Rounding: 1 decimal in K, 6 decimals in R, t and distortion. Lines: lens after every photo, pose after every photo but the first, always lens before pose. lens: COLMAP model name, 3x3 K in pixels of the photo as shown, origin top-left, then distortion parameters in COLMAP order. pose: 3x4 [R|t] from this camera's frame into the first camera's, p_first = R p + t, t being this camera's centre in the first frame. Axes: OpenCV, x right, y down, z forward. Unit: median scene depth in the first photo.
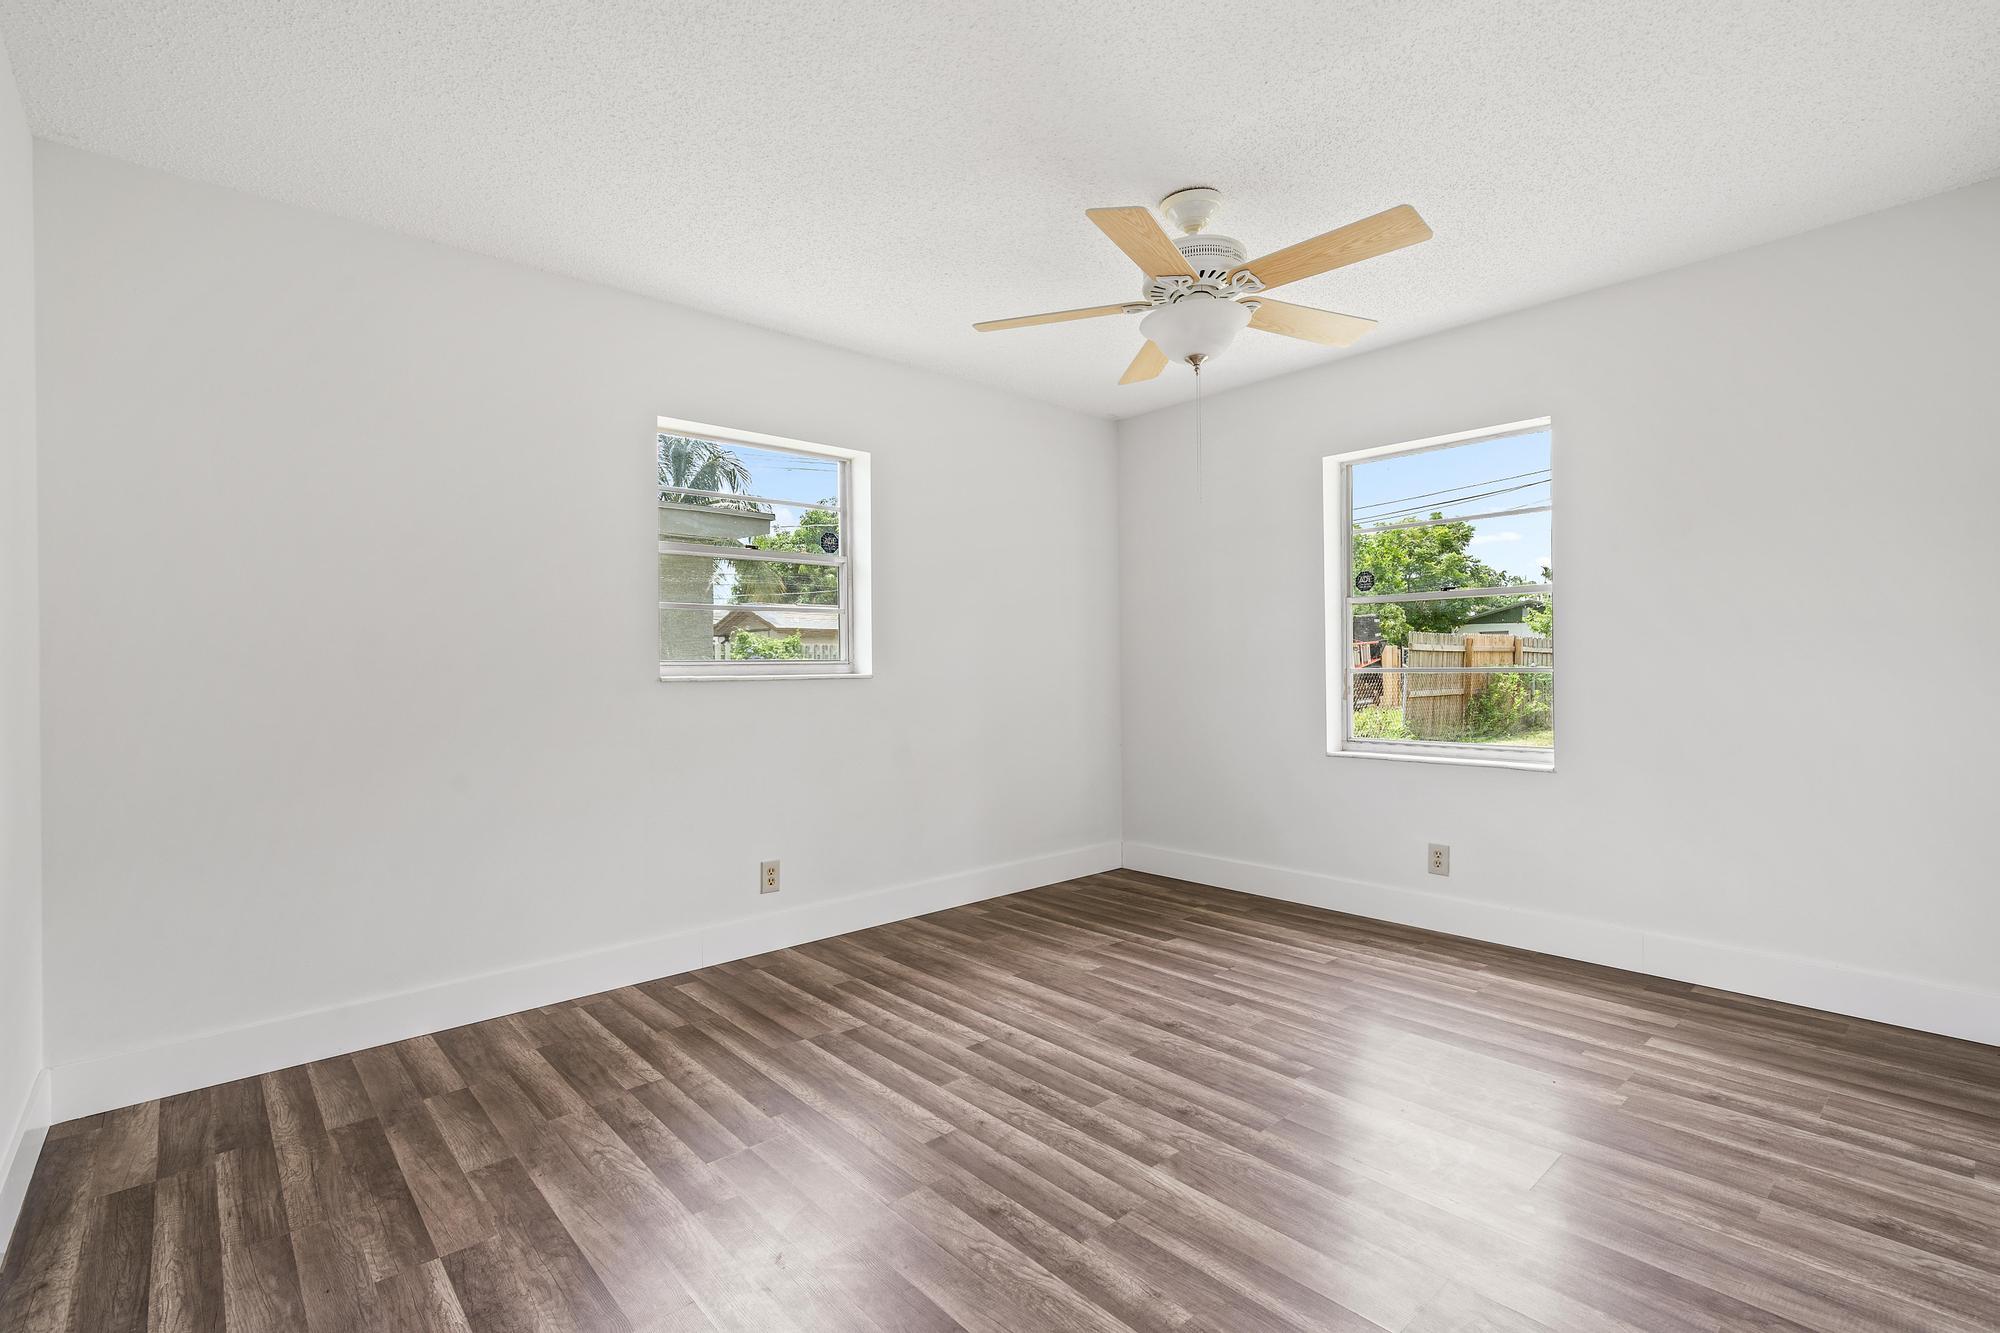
lens RADIAL K [[918.4, 0, 1000.0], [0, 918.4, 666.5], [0, 0, 1]] dist [-0.005338, 0.002143]
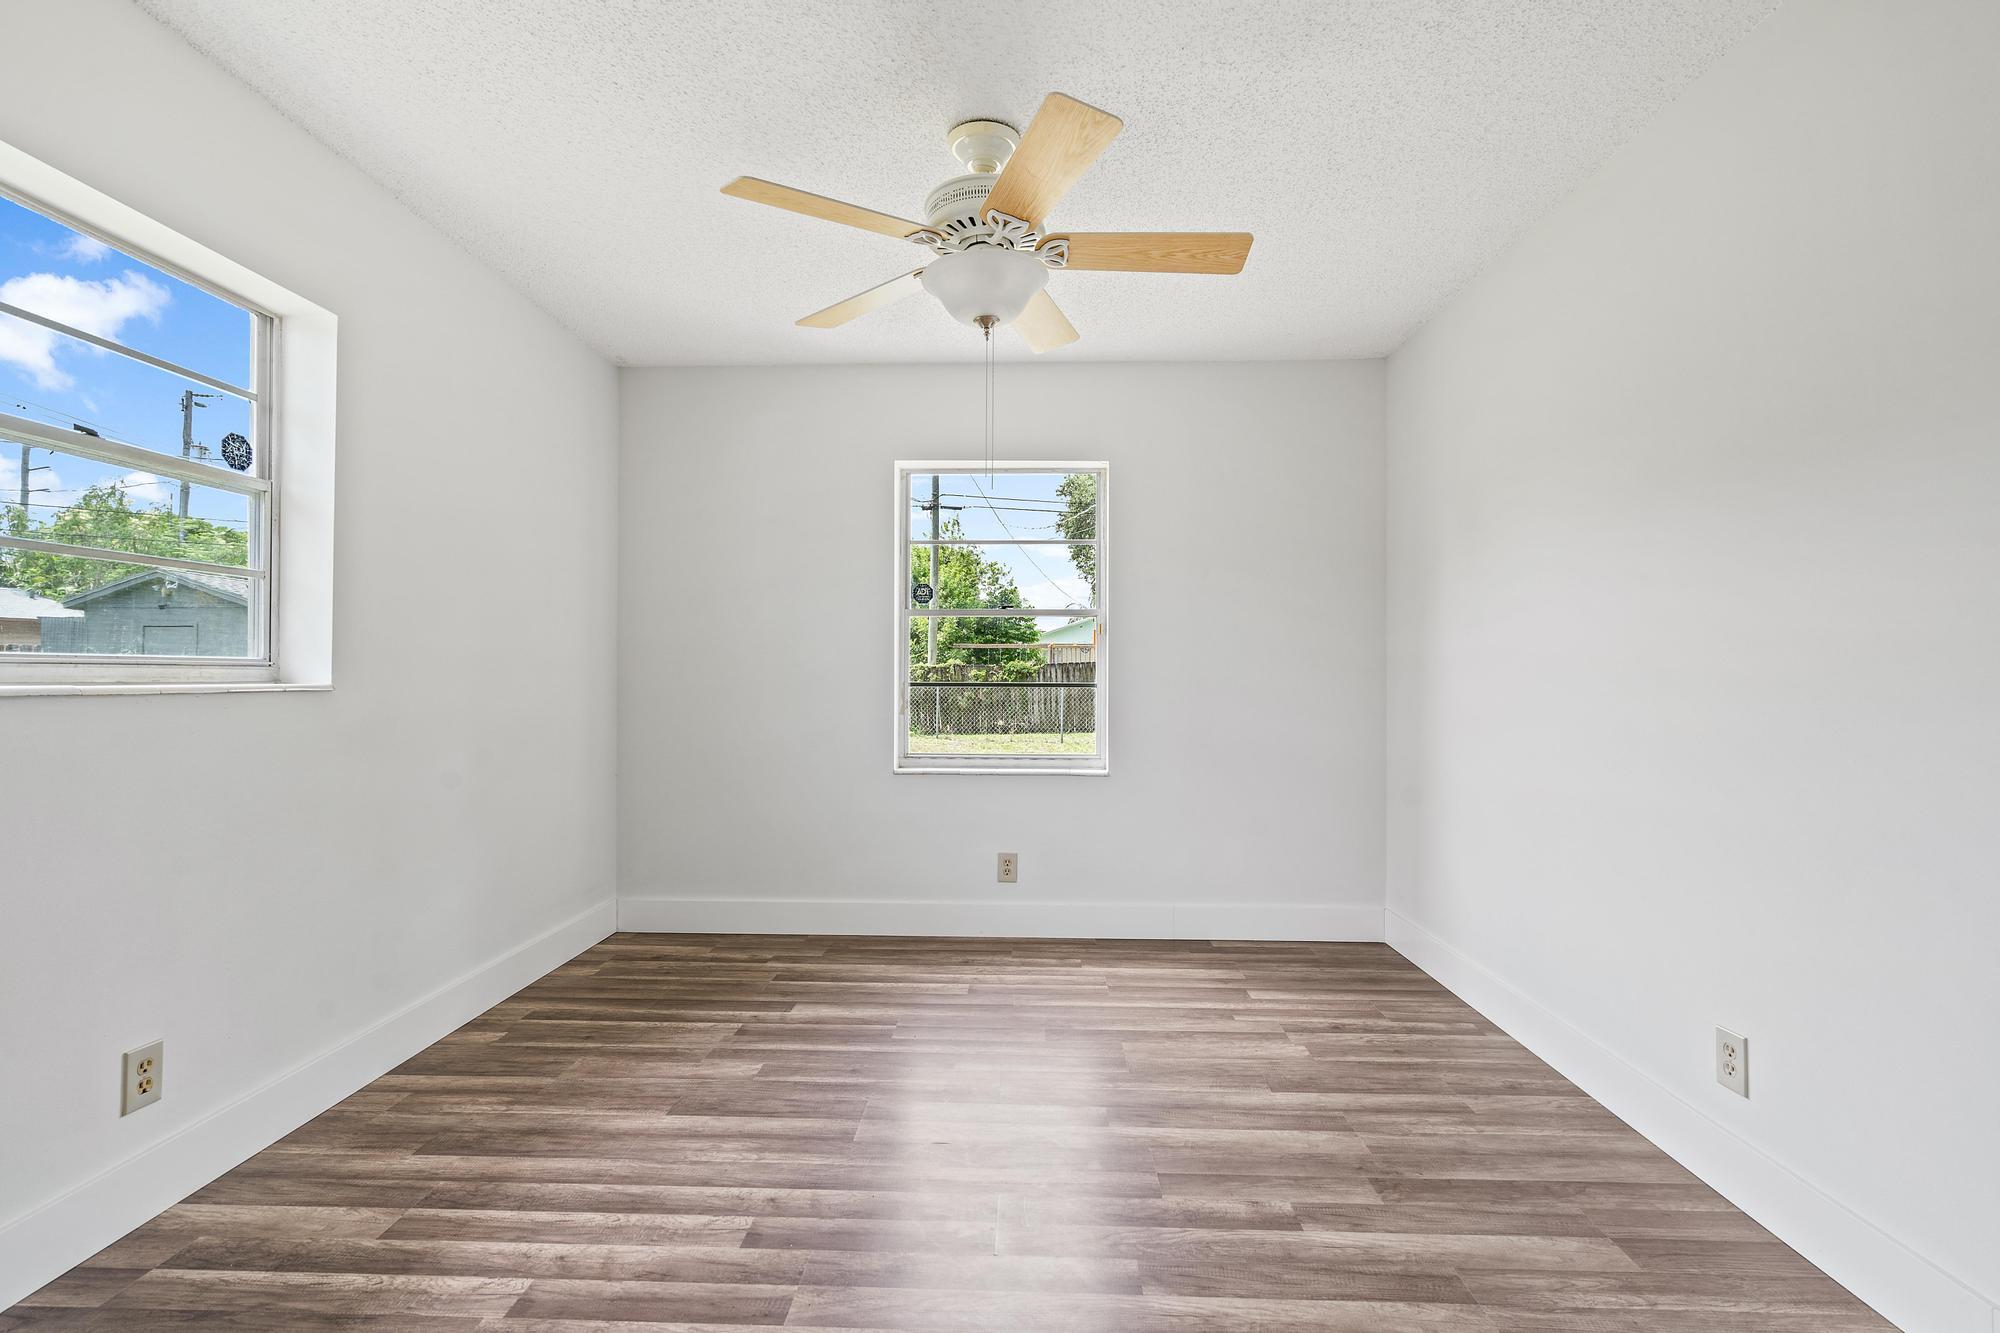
lens RADIAL K [[918.4, 0, 1000.0], [0, 918.4, 666.5], [0, 0, 1]] dist [-0.005338, 0.002143]
pose [[0.689844, 0.021949, 0.723626, -0.315957], [-0.011142, 0.999744, -0.019702, 0.004482], [-0.723873, 0.005528, 0.689911, 0.320287]]
